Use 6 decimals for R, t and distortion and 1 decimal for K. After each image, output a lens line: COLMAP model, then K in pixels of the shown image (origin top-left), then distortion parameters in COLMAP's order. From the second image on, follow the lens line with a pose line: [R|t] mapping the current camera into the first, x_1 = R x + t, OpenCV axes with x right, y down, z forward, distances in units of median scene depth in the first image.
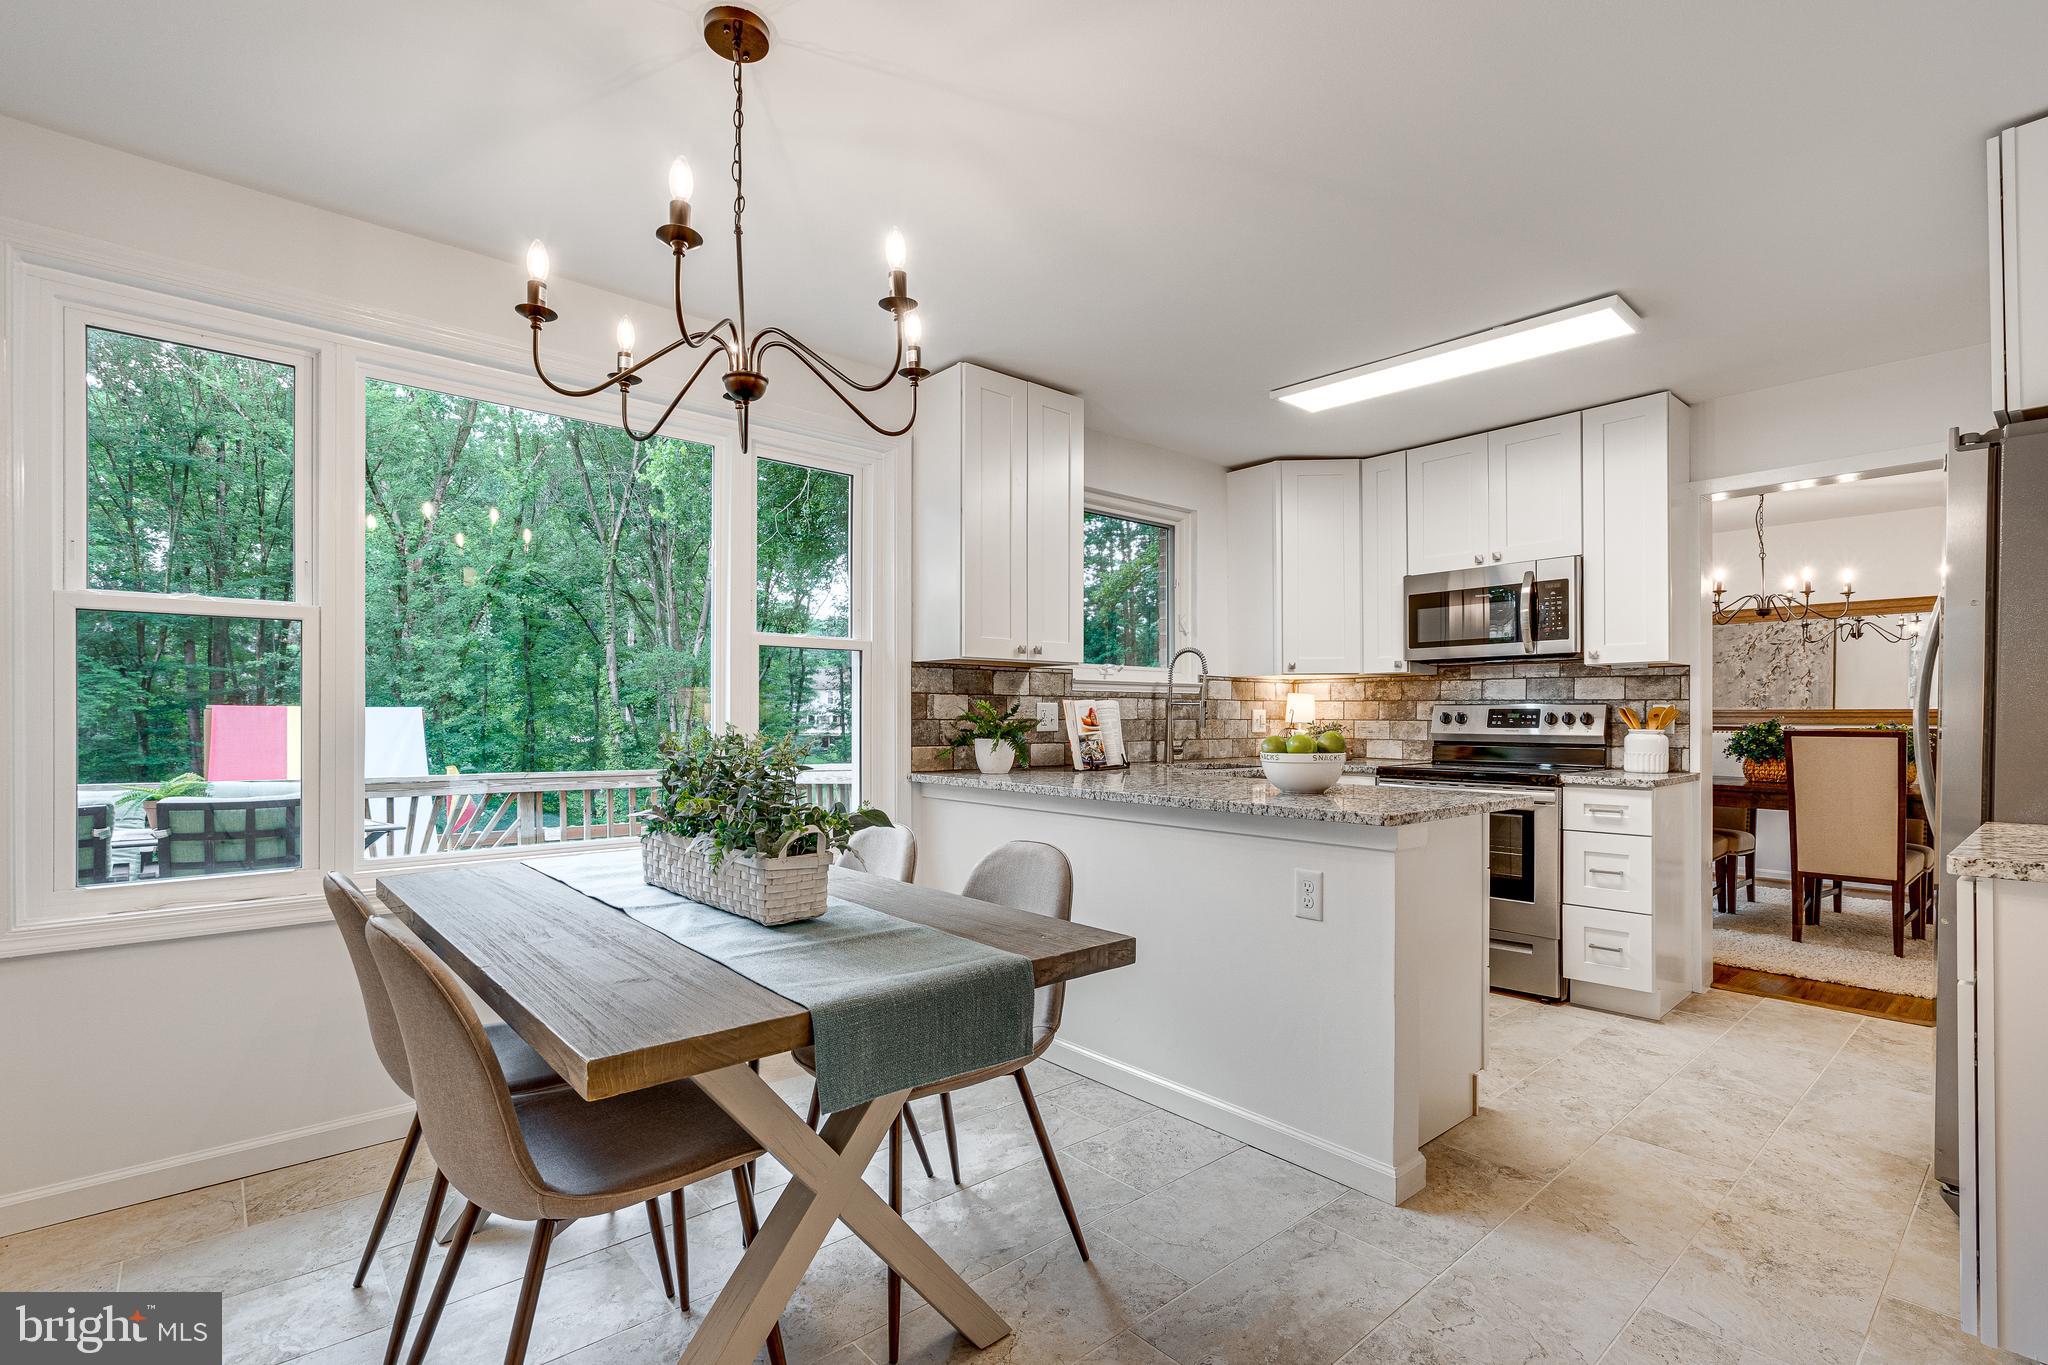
lens RADIAL K [[950.1, 0, 1037.7], [0, 950.1, 717.1], [0, 0, 1]] dist [0.003380, 0.000784]
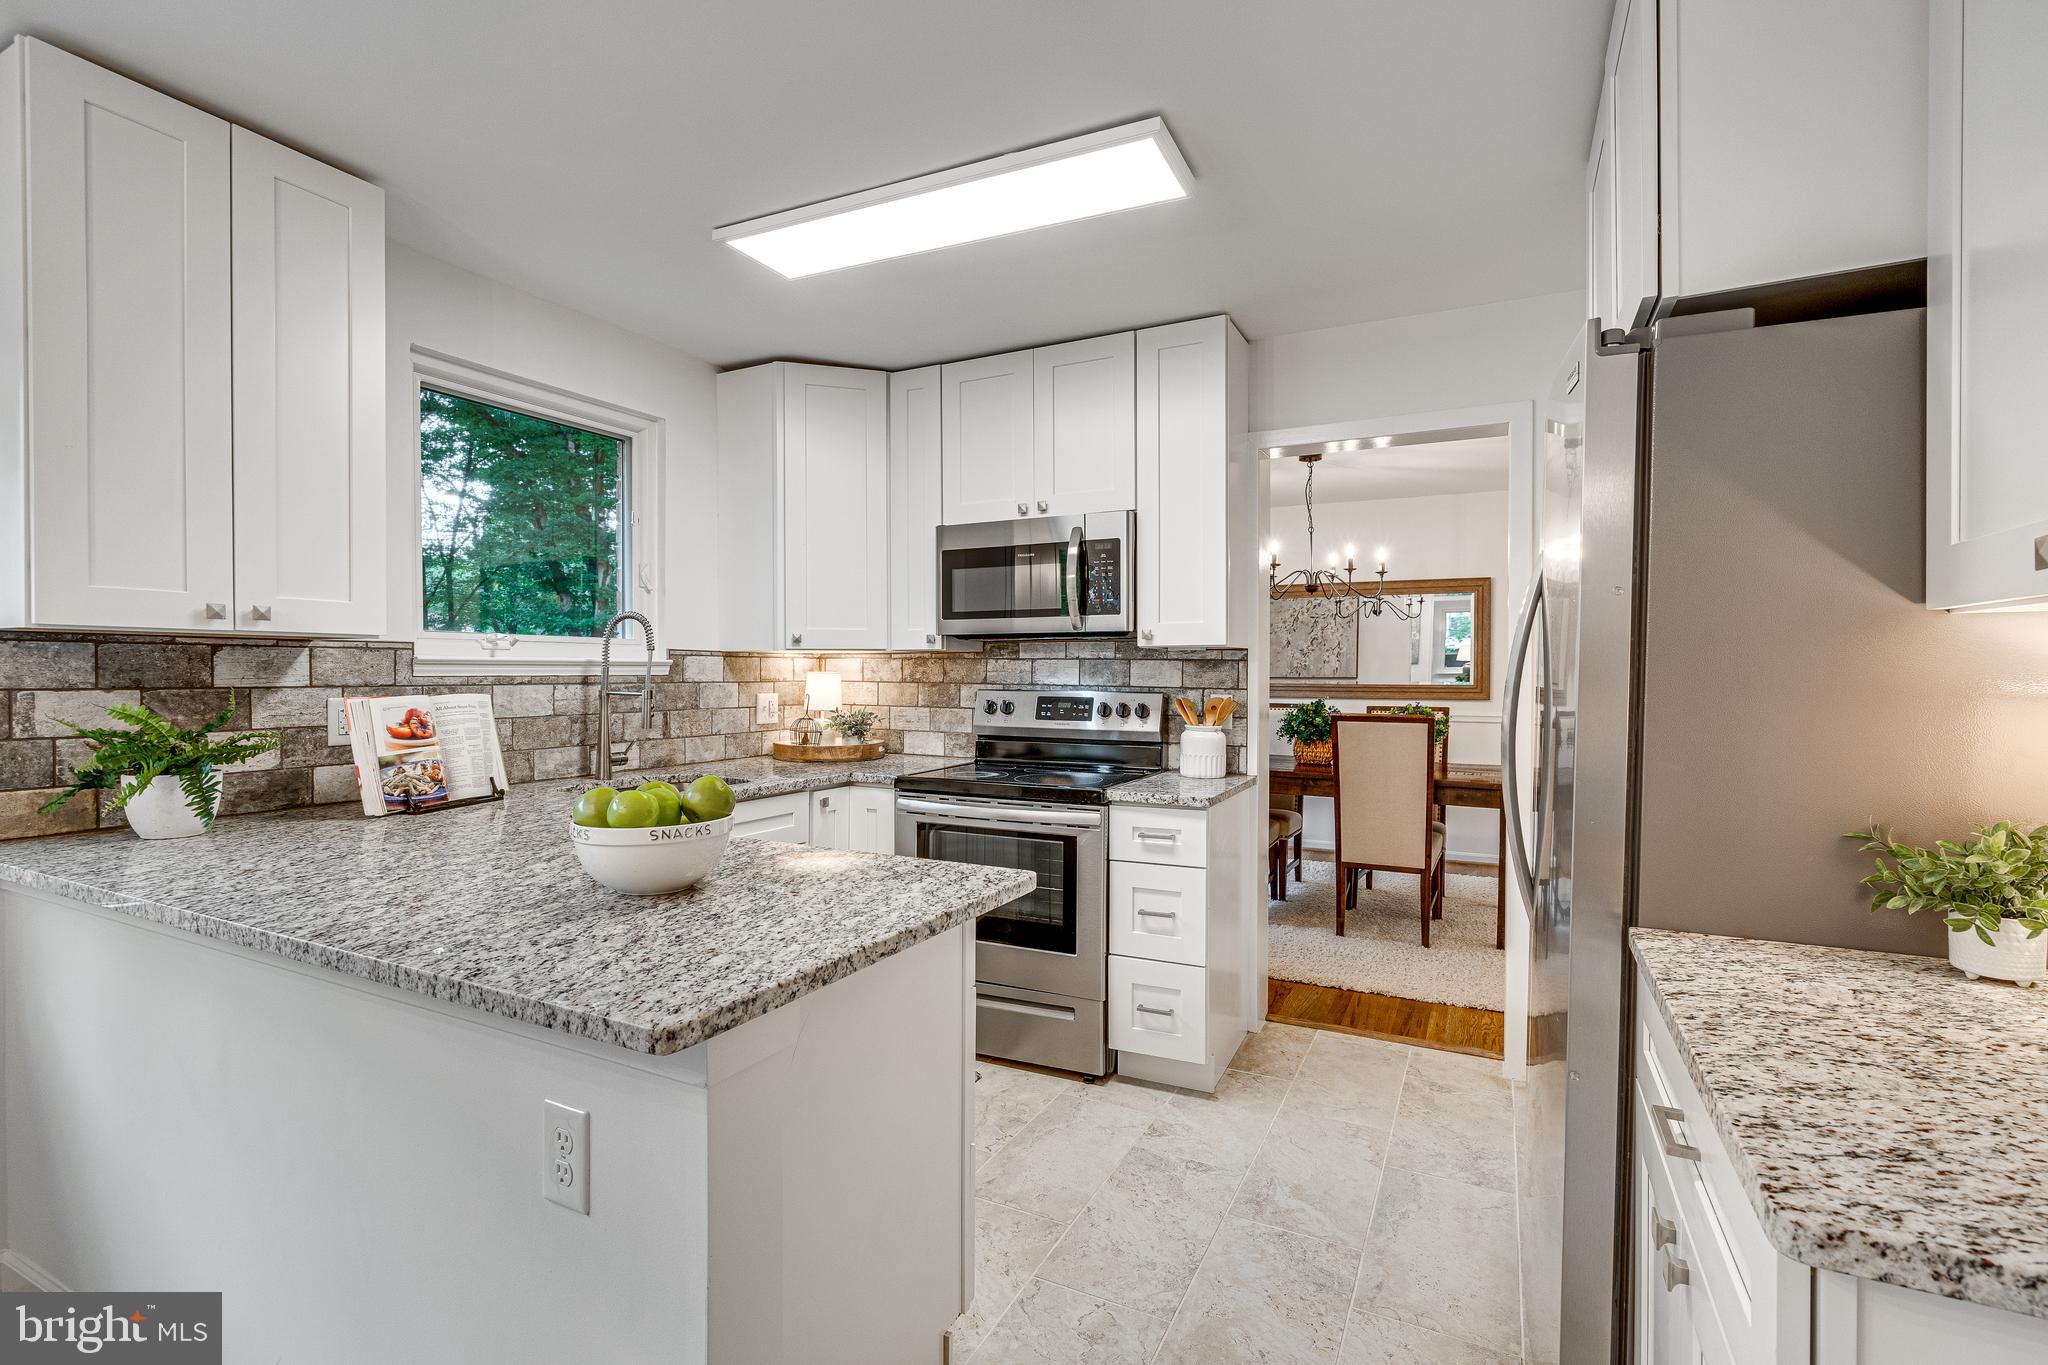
lens RADIAL K [[950.3, 0, 1024.0], [0, 950.3, 682.5], [0, 0, 1]] dist [-0.005066, -0.000144]
pose [[0.932055, -0.000946, 0.362315, 0.181449], [-0.002994, 0.999942, 0.010314, -0.030601], [-0.362304, -0.010698, 0.931999, 0.266548]]
